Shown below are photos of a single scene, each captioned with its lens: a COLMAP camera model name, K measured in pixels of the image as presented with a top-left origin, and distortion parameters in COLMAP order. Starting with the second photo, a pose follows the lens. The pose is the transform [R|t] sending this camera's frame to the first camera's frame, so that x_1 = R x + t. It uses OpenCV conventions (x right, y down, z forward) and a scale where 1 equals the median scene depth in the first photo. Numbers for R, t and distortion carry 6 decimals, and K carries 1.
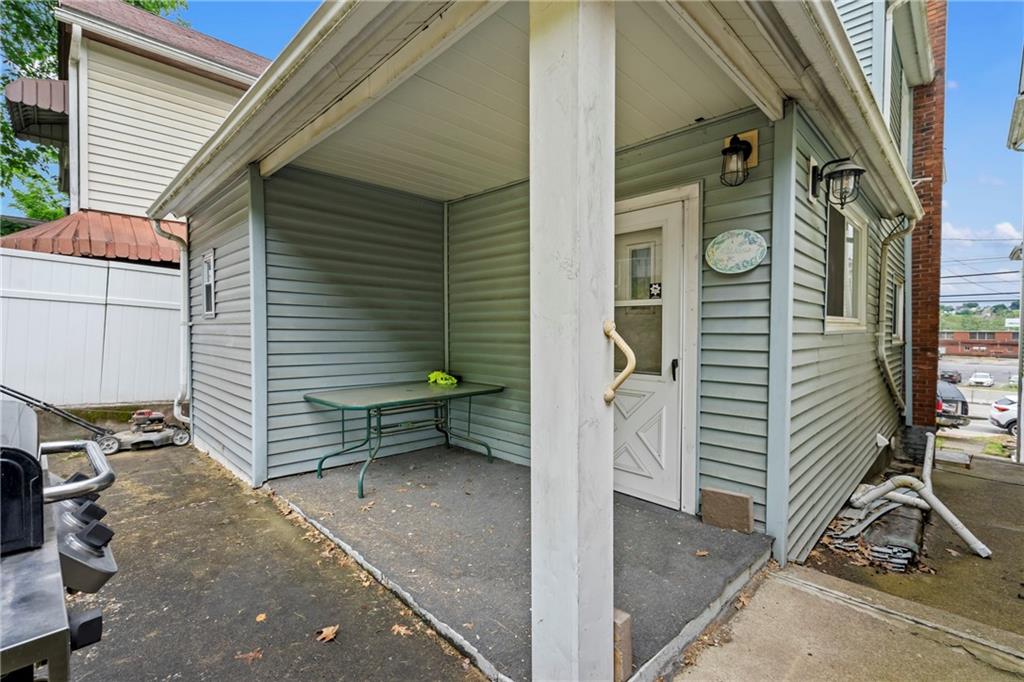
lens RADIAL K [[461.6, 0, 509.9], [0, 461.6, 340.2], [0, 0, 1]] dist [-0.002909, 0.002173]
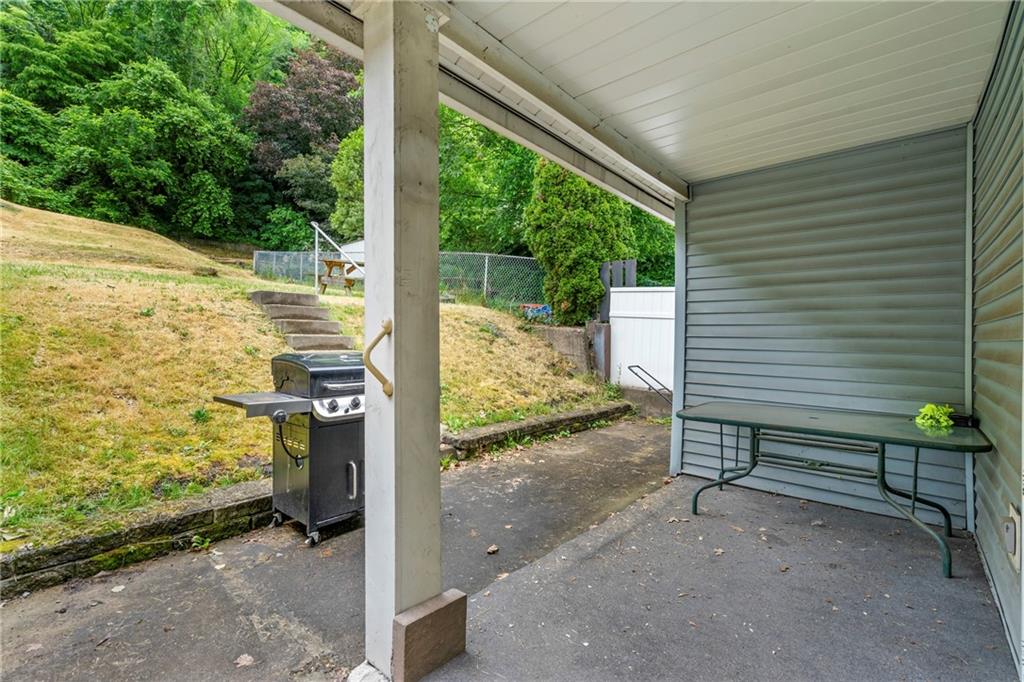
lens RADIAL K [[461.6, 0, 511.2], [0, 461.6, 341.0], [0, 0, 1]] dist [-0.002909, 0.002173]
pose [[0.073389, -0.000431, -0.997303, 0.551221], [-0.029783, 0.999553, -0.002624, 0.000631], [0.996859, 0.029895, 0.073343, 0.505883]]
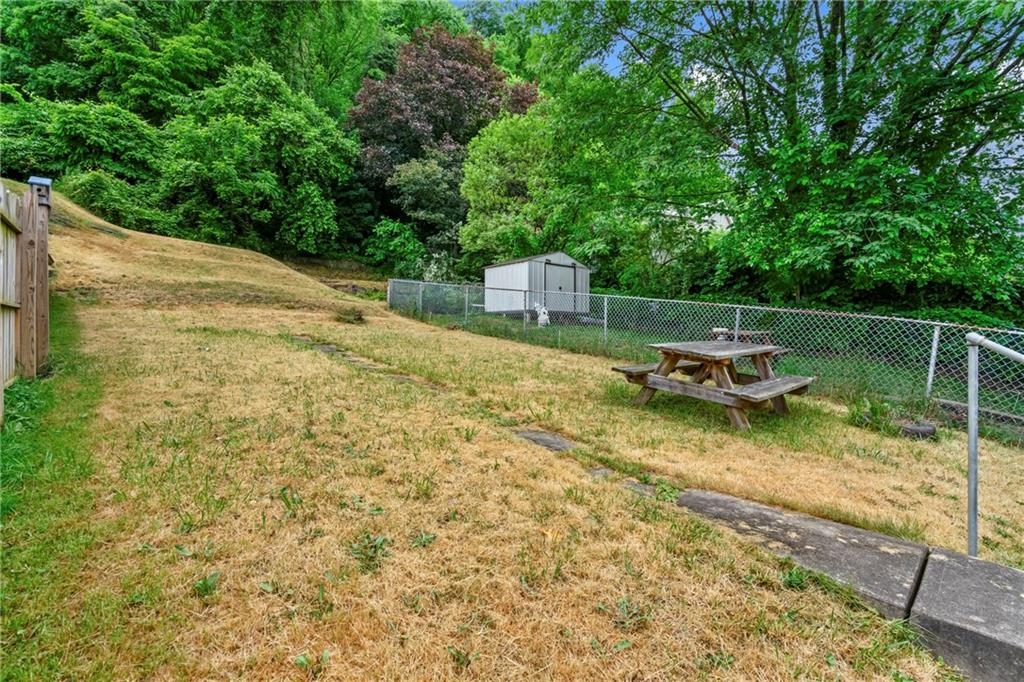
lens RADIAL K [[461.6, 0, 511.0], [0, 461.6, 336.0], [0, 0, 1]] dist [-0.002909, 0.002173]
pose [[-0.030198, -0.003847, -0.999537, 0.493593], [-0.027211, 0.999625, -0.003025, -0.020409], [0.999173, 0.027107, -0.030292, 0.444024]]
